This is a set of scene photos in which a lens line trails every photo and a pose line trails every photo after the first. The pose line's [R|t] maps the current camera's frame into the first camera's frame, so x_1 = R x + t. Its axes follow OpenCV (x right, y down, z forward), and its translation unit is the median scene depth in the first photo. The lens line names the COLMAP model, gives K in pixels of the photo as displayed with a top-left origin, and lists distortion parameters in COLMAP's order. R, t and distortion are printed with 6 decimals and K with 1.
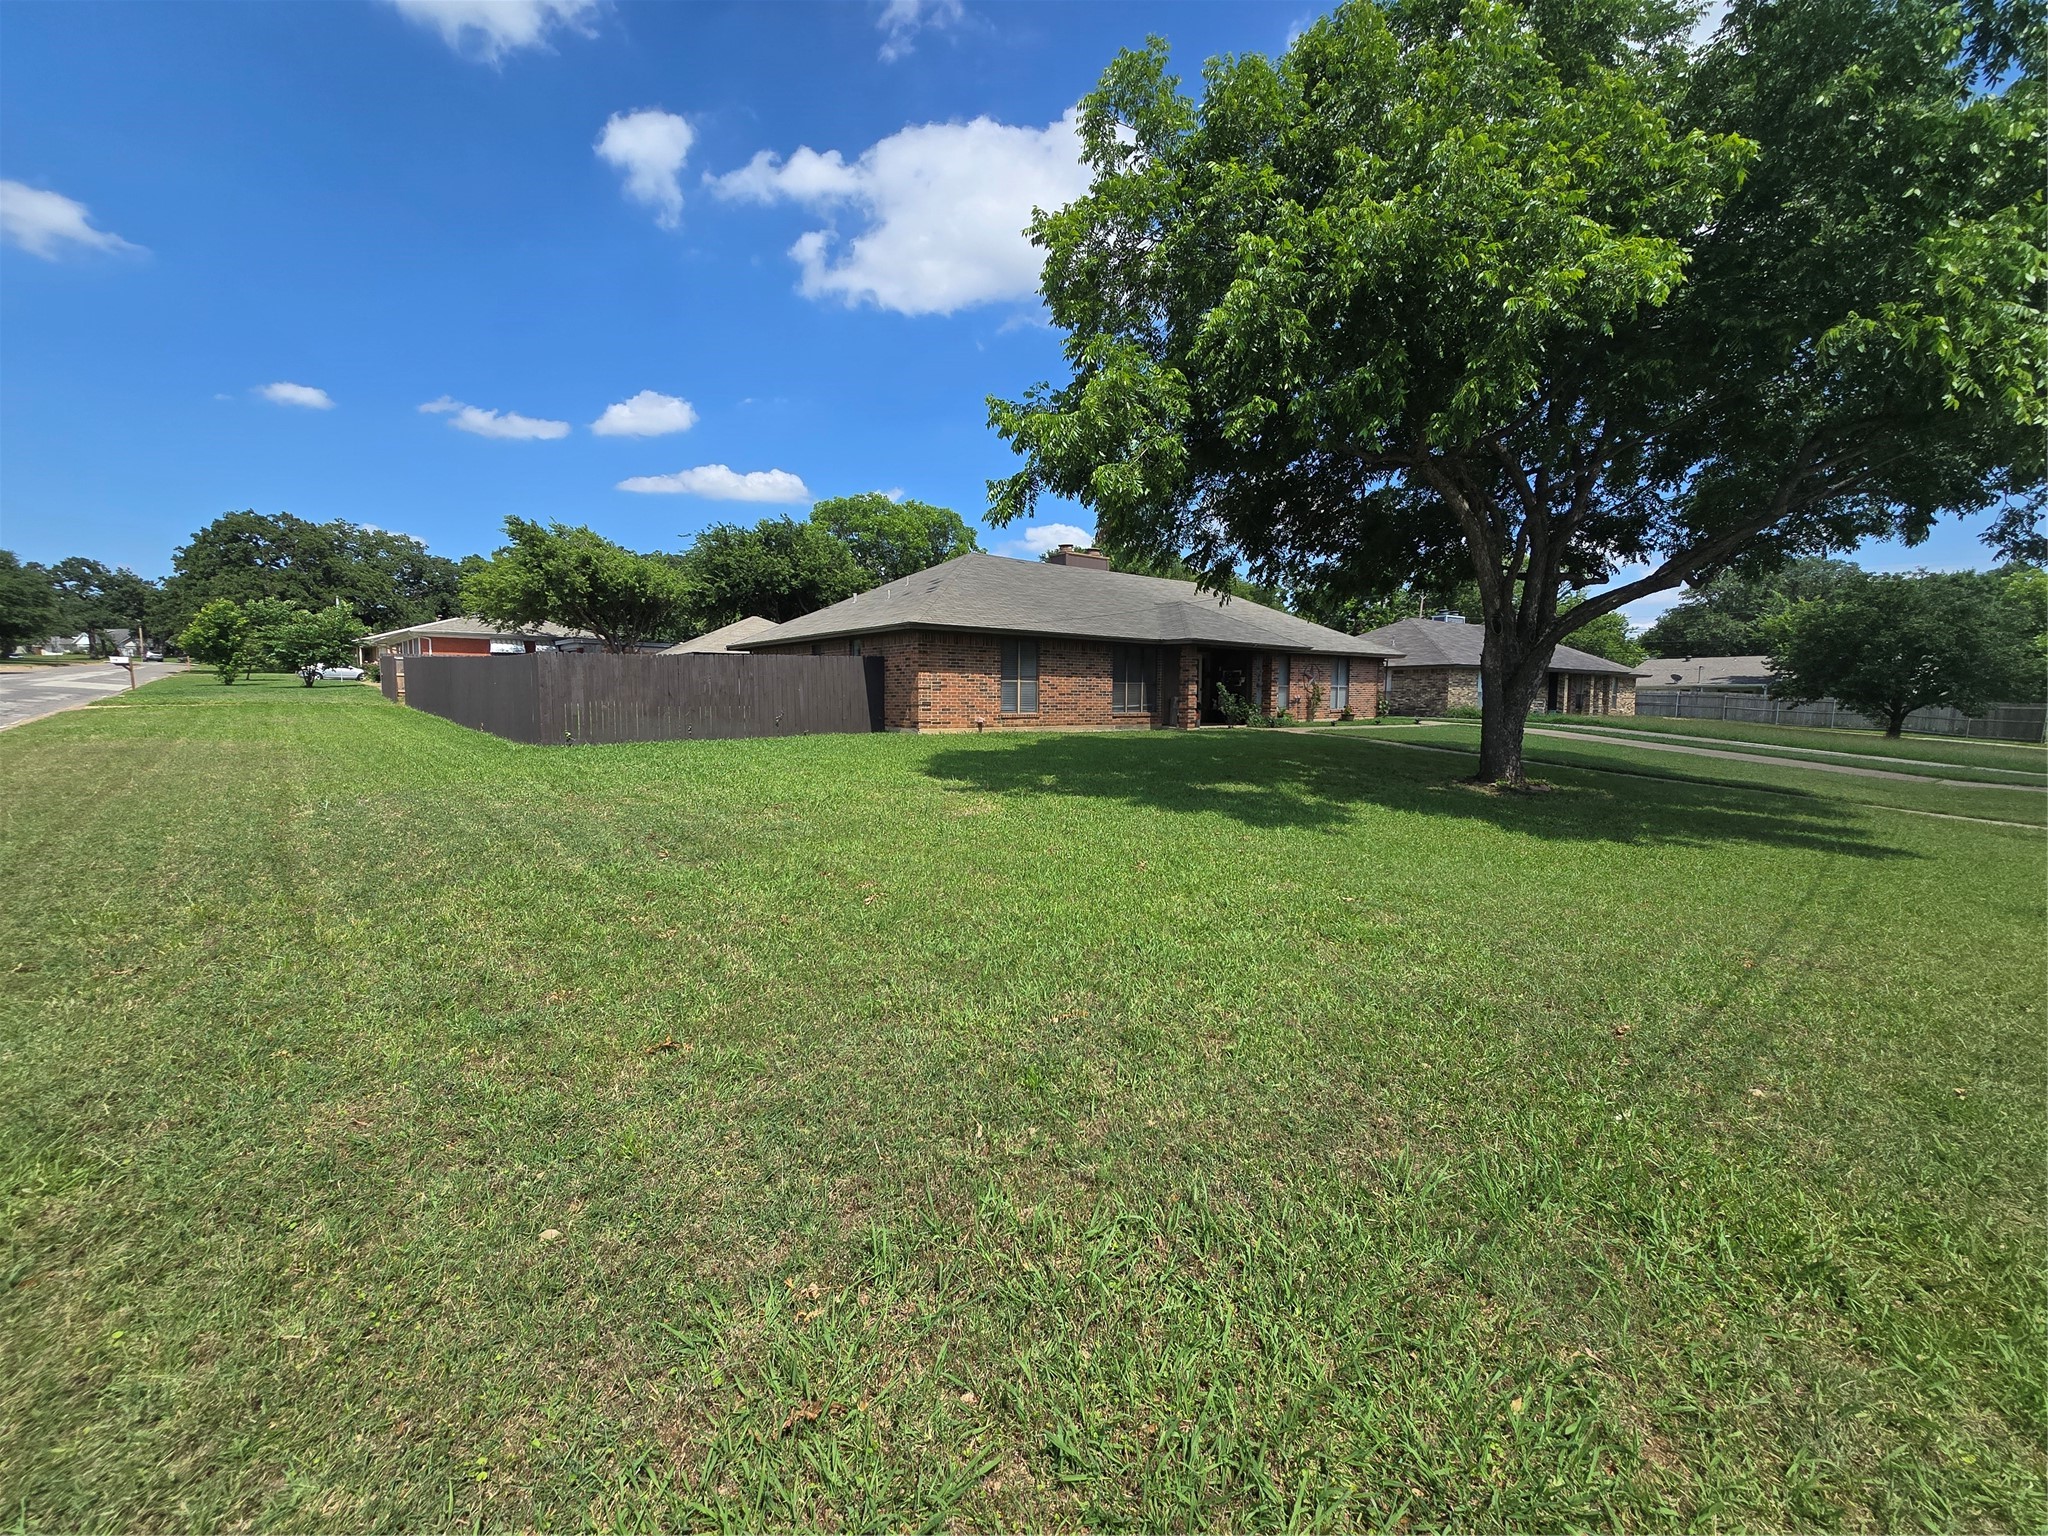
lens RADIAL K [[835.1, 0, 1014.3], [0, 835.1, 775.9], [0, 0, 1]] dist [0.001711, 0.001310]
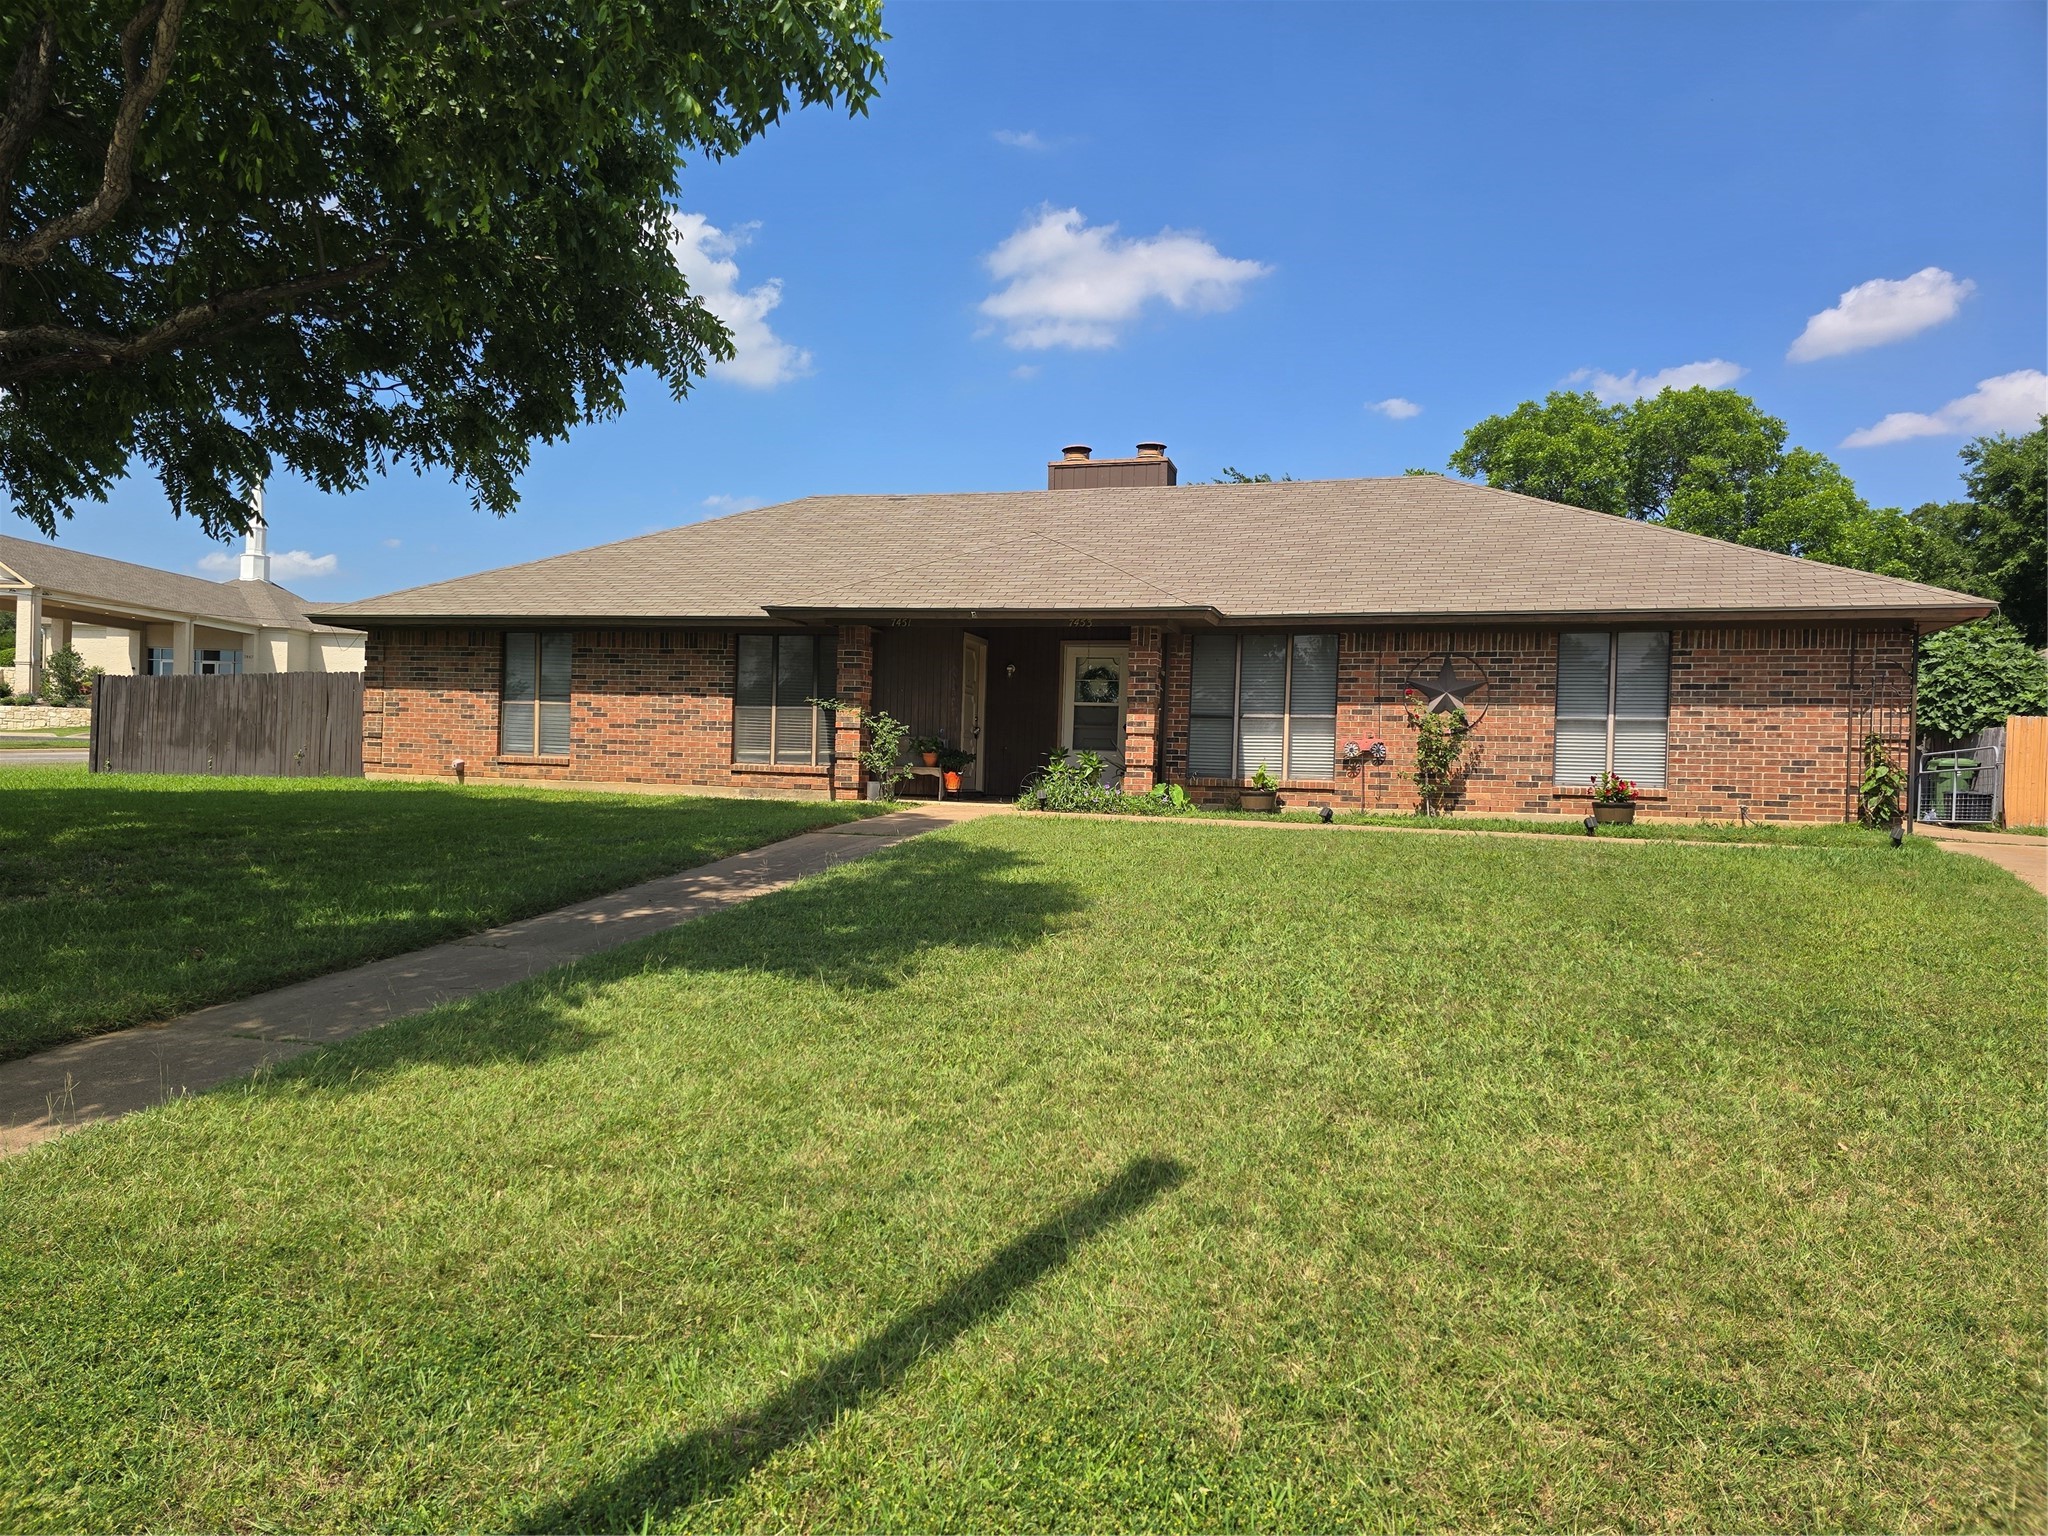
lens RADIAL K [[1370.9, 0, 989.5], [0, 1370.9, 745.9], [0, 0, 1]] dist [0.059992, -0.045982]
pose [[0.571769, -0.001257, -0.820413, 1.197568], [-0.106379, 0.991443, -0.075657, -0.051695], [0.813488, 0.130534, 0.566743, 0.858873]]
